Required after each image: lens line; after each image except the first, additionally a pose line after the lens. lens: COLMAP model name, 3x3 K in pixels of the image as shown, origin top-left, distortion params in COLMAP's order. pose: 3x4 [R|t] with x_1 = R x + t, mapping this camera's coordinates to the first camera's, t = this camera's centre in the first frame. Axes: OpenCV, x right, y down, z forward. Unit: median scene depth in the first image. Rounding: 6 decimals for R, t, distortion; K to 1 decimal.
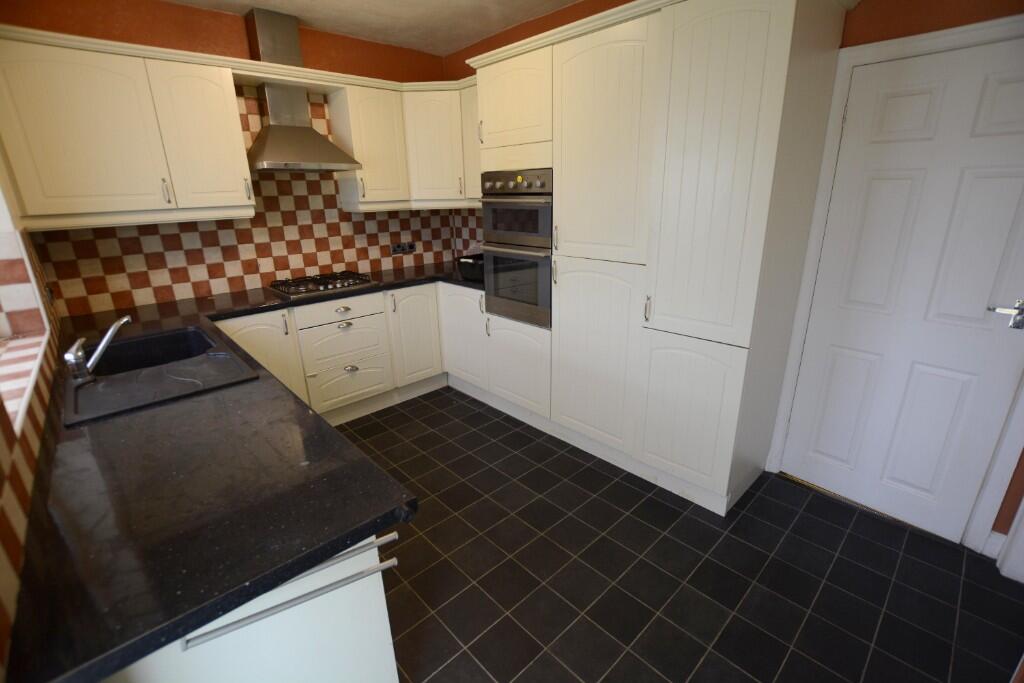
lens RADIAL K [[459.4, 0, 515.1], [0, 459.4, 341.4], [0, 0, 1]] dist [-0.033068, 0.004454]
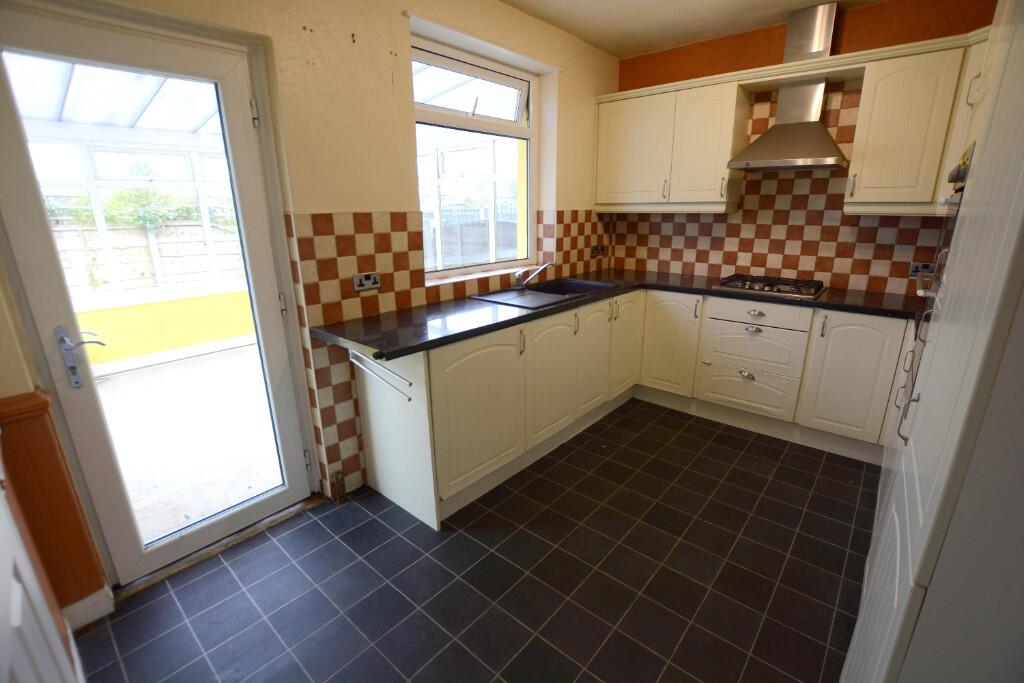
lens RADIAL K [[459.4, 0, 512.5], [0, 459.4, 342.4], [0, 0, 1]] dist [-0.033068, 0.004454]
pose [[0.101393, 0.304916, -0.946967, 0.480110], [-0.298219, 0.917414, 0.263470, -0.110163], [0.949097, 0.255690, 0.183951, 0.344400]]
